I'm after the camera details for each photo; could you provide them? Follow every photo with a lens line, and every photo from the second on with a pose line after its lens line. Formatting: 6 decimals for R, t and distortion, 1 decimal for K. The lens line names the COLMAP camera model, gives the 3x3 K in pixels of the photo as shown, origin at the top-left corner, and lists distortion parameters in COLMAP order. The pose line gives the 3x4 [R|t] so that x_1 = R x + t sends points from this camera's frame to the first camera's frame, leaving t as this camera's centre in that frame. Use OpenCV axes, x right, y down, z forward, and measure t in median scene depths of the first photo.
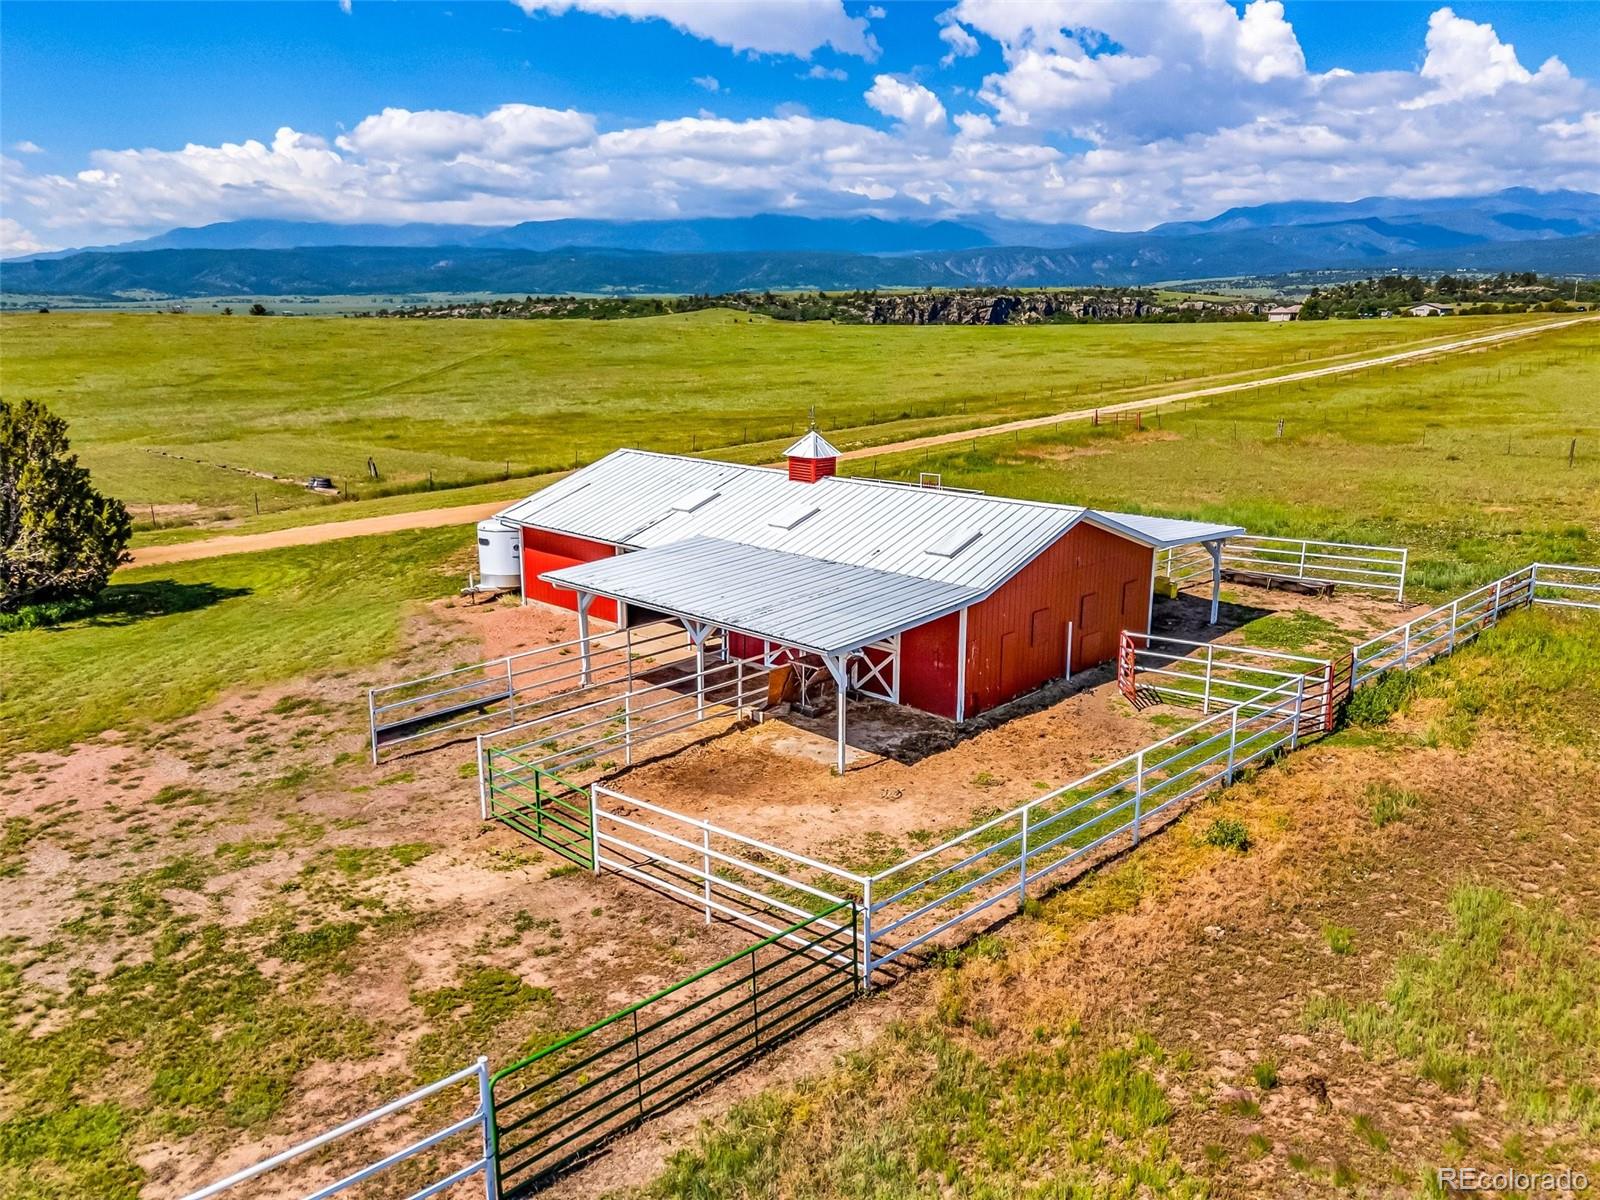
lens RADIAL K [[1184.4, 0, 800.0], [0, 1184.4, 600.0], [0, 0, 1]] dist [0.084965, -0.070752]
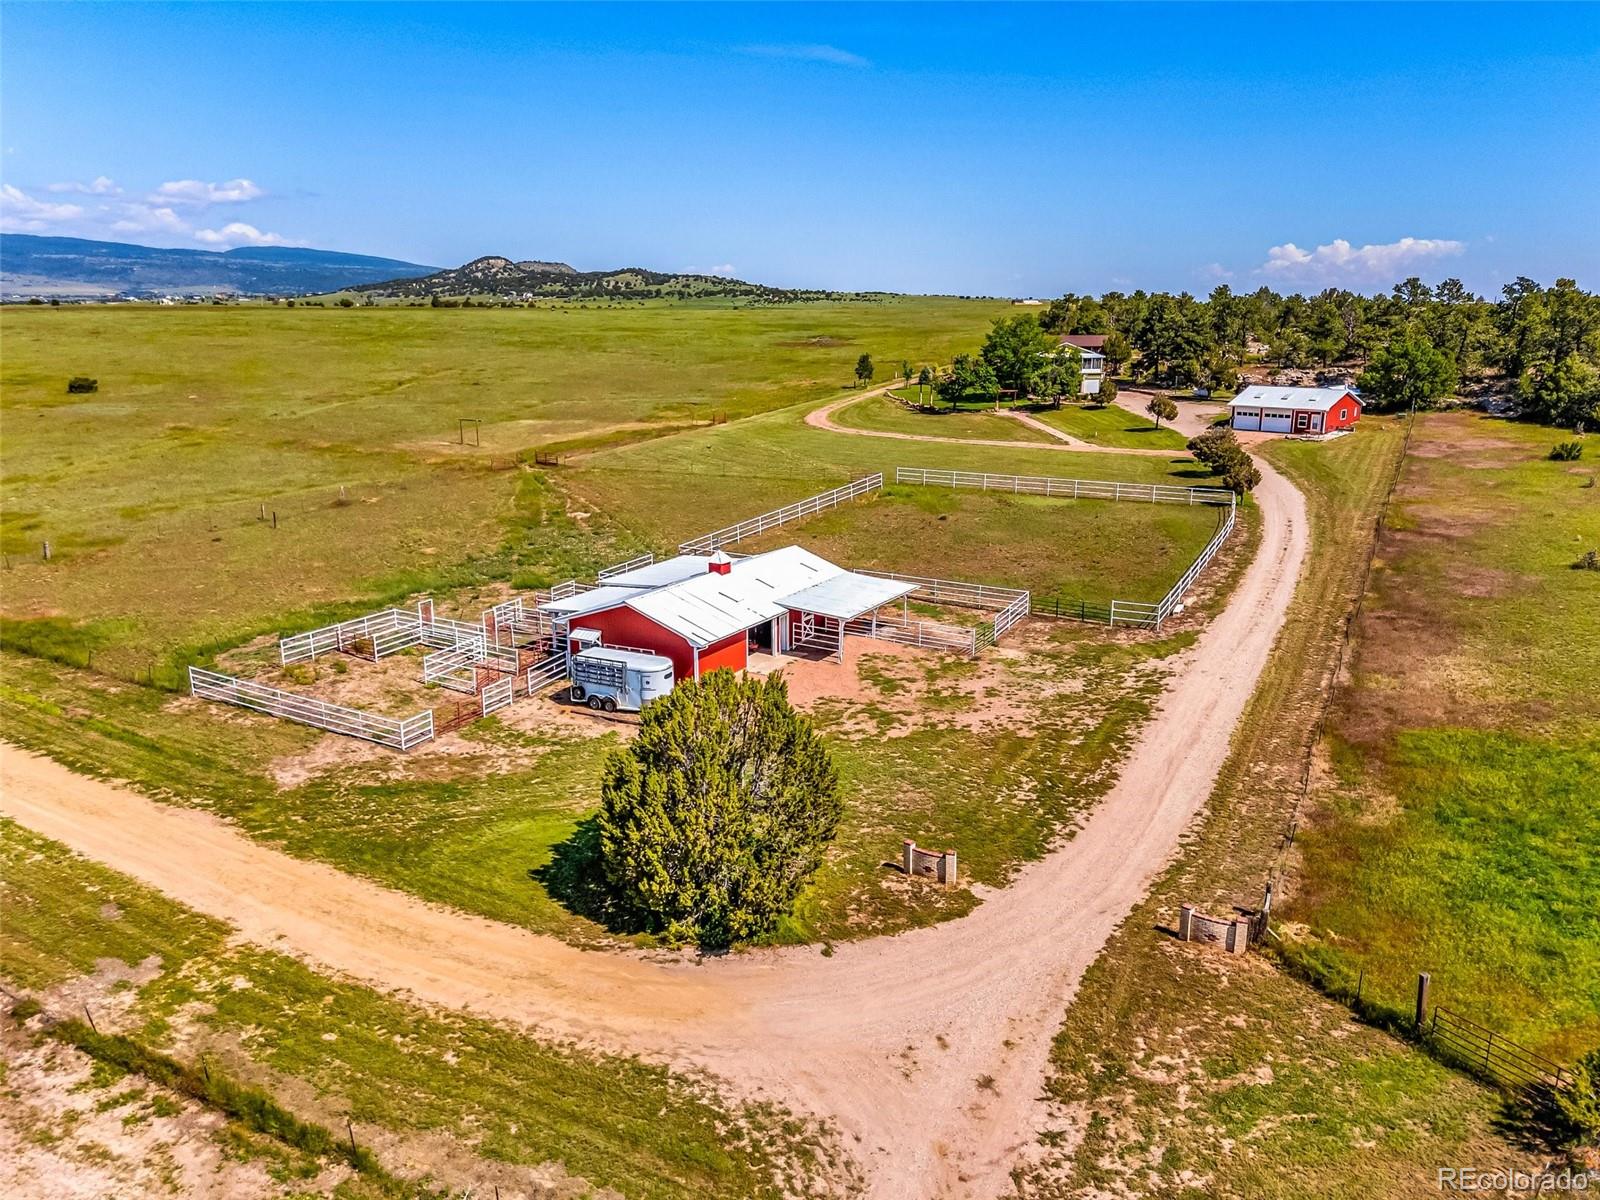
lens RADIAL K [[1184.4, 0, 800.0], [0, 1184.4, 600.0], [0, 0, 1]] dist [0.084965, -0.070752]
pose [[-0.241871, -0.216077, 0.945943, -3.291490], [0.247145, 0.929017, 0.275404, -0.993292], [-0.938306, 0.300398, -0.171300, 2.053728]]
